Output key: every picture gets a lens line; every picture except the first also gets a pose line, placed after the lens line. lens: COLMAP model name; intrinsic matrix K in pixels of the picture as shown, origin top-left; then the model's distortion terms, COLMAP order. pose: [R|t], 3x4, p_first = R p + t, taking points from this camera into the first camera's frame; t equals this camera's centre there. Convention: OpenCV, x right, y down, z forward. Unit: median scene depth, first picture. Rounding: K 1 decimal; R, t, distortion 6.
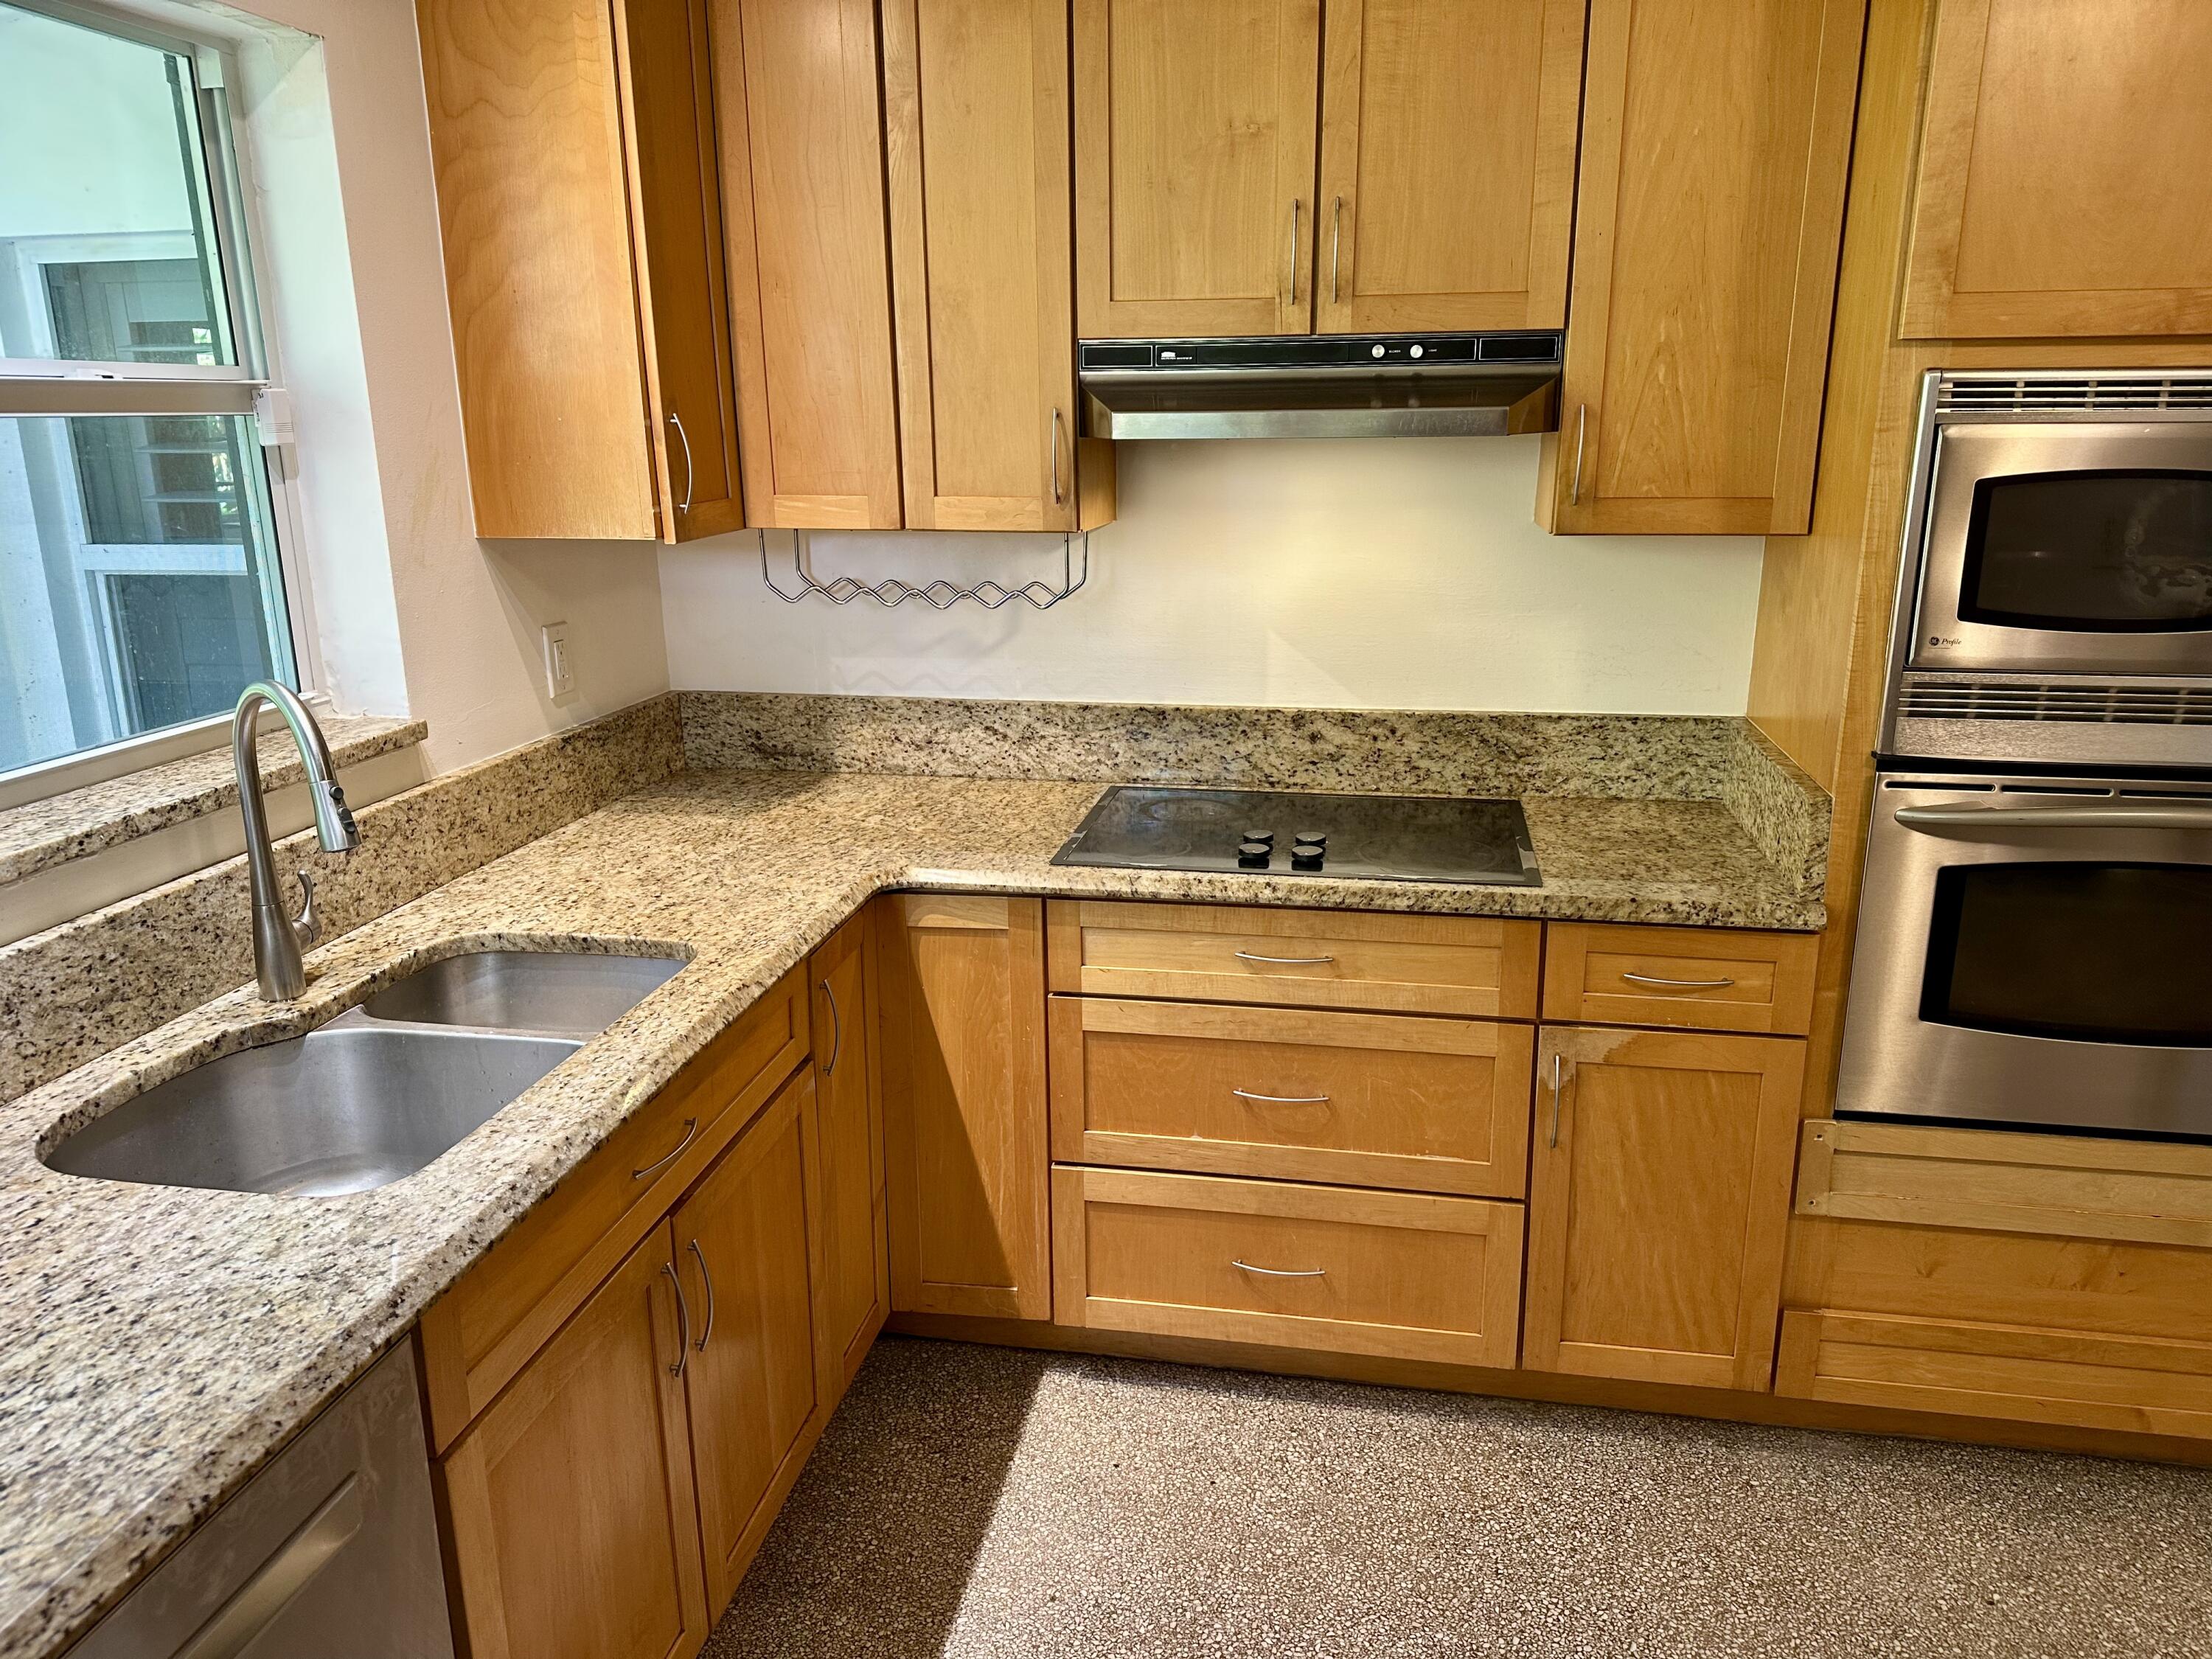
lens RADIAL K [[1522.9, 0, 1115.3], [0, 1522.9, 840.8], [0, 0, 1]] dist [0.072388, -0.143535]
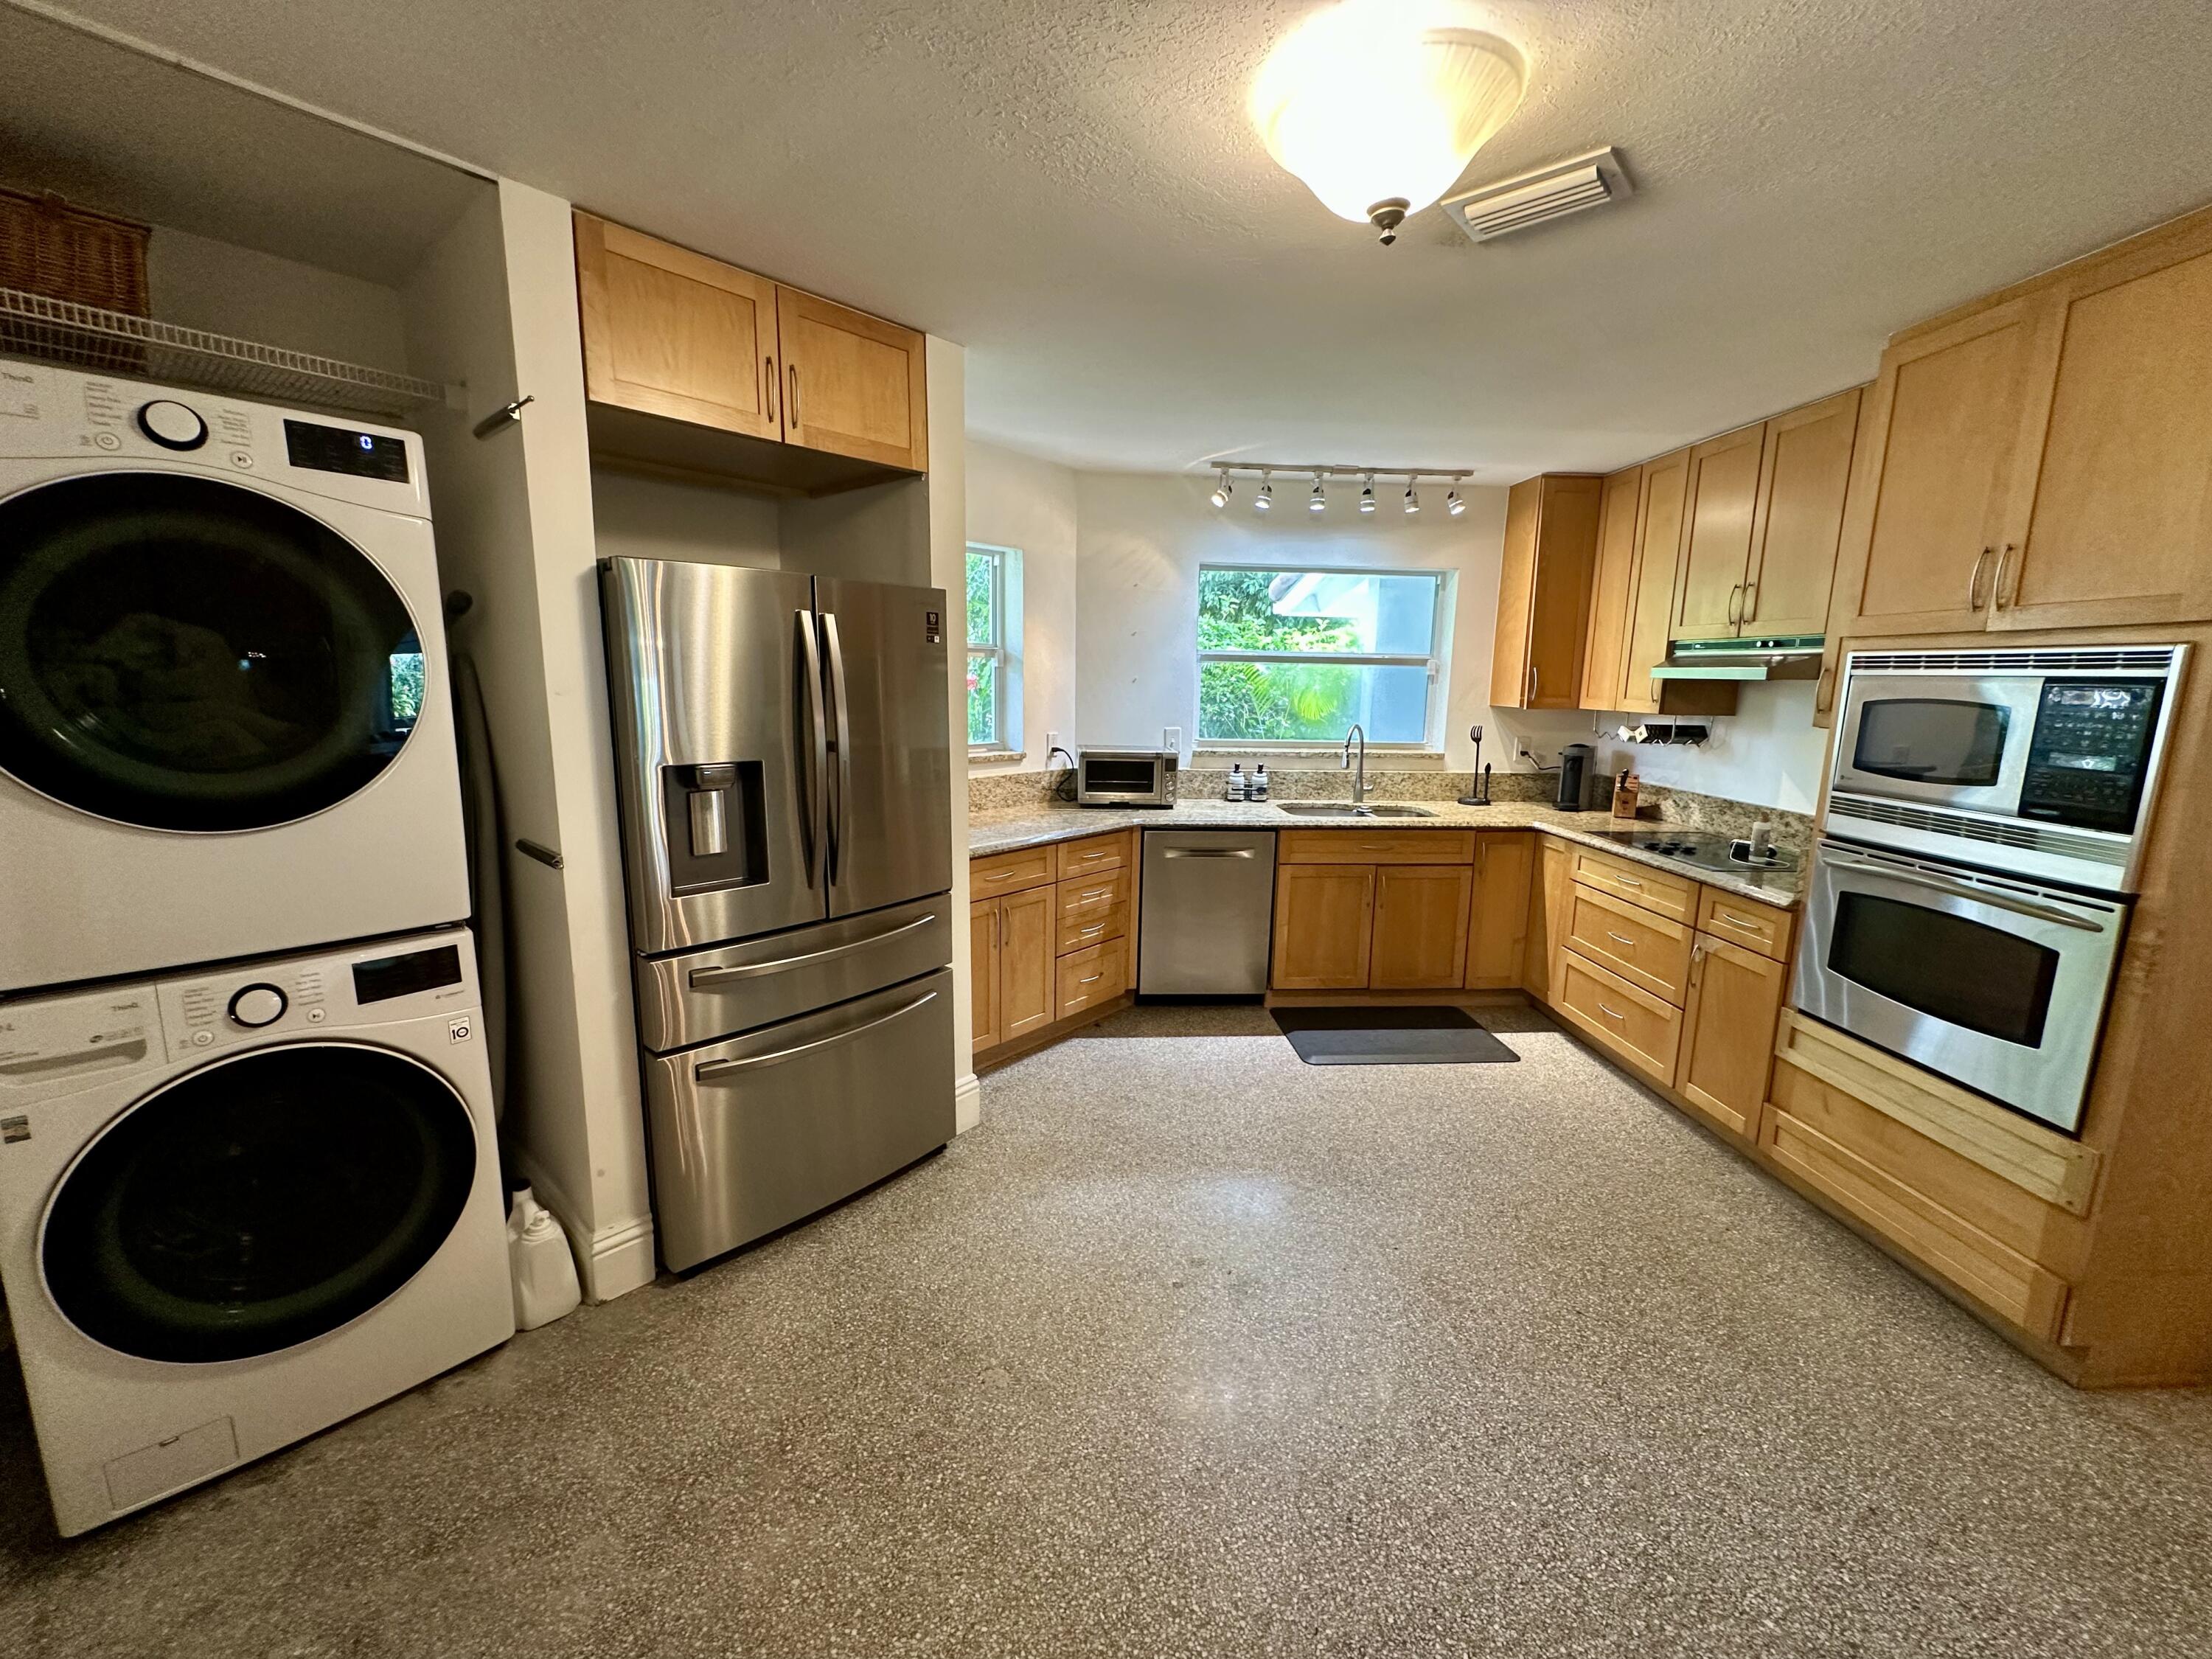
lens RADIAL K [[886.2, 0, 1106.0], [0, 886.2, 829.5], [0, 0, 1]] dist [0.000973, 0.000504]
pose [[0.230683, 0.181179, -0.956012, 1.246519], [-0.275788, 0.954395, 0.114326, 0.064663], [0.933127, 0.237284, 0.270129, -0.207157]]
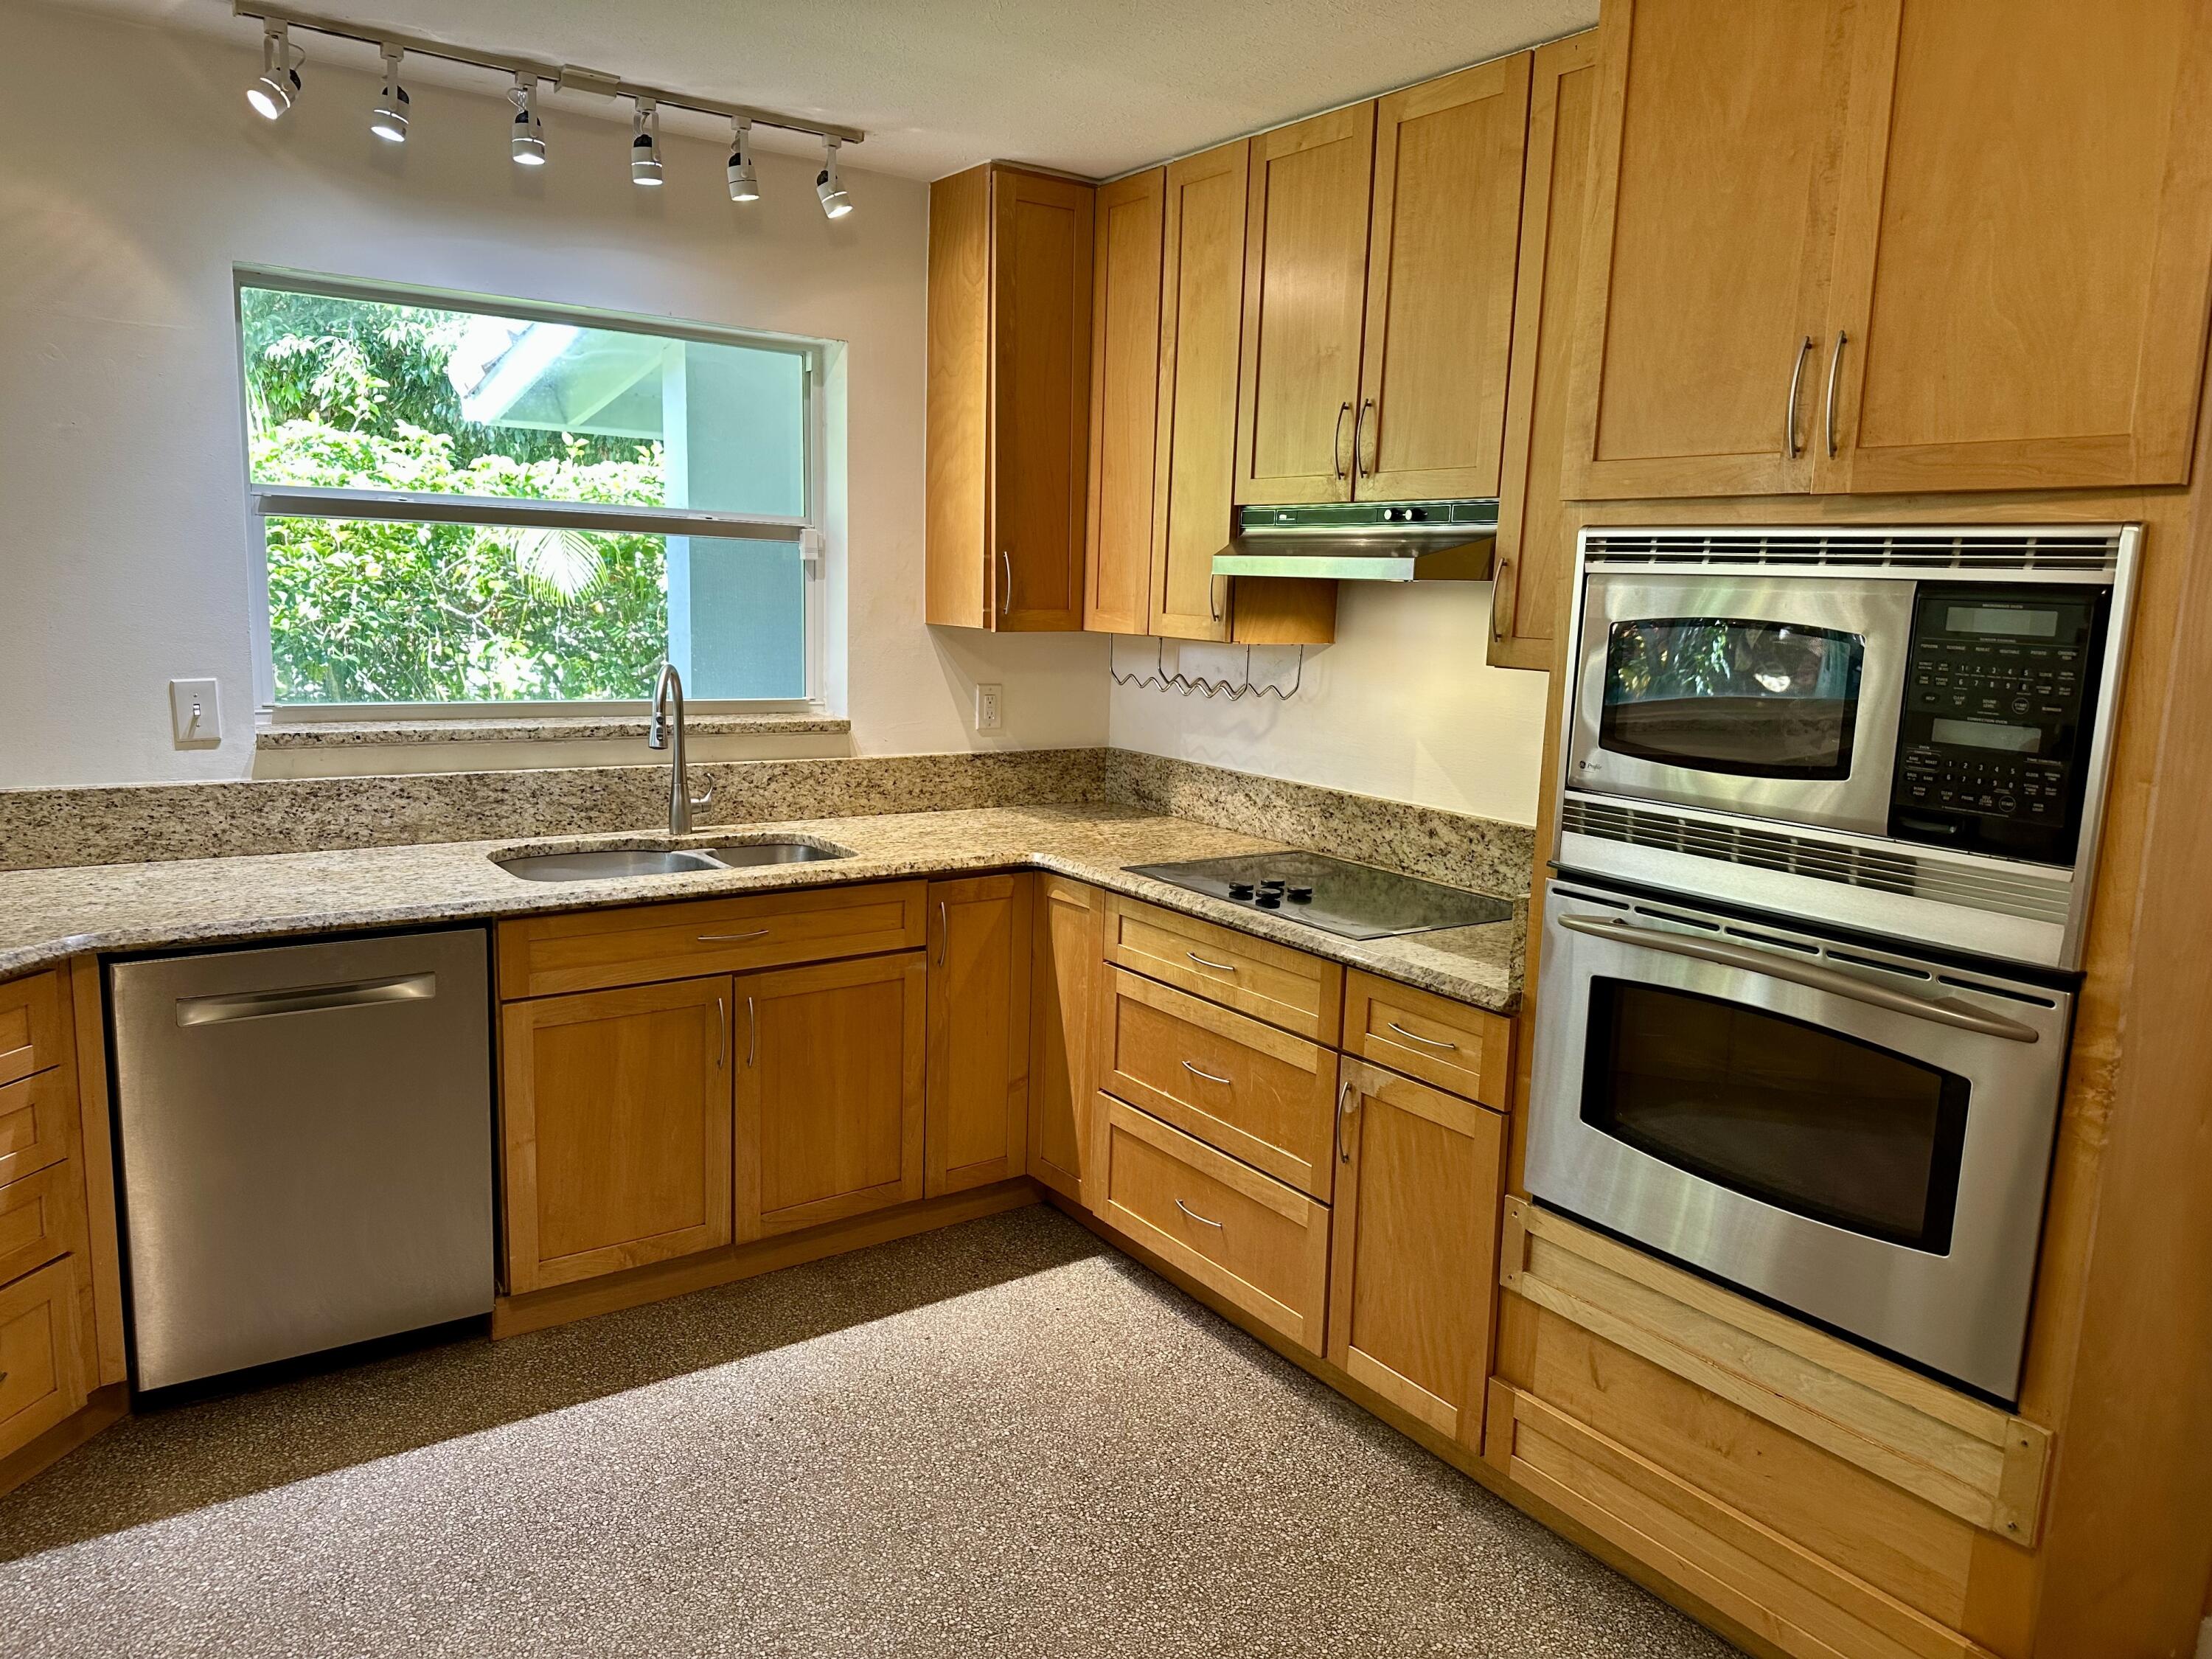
lens RADIAL K [[1543.2, 0, 1113.7], [0, 1543.2, 832.3], [0, 0, 1]] dist [0.111936, -0.154332]
pose [[0.708125, 0.145886, -0.690851, 0.919653], [-0.225728, 0.973851, -0.025726, 0.020748], [0.669033, 0.174162, 0.722539, -0.034172]]
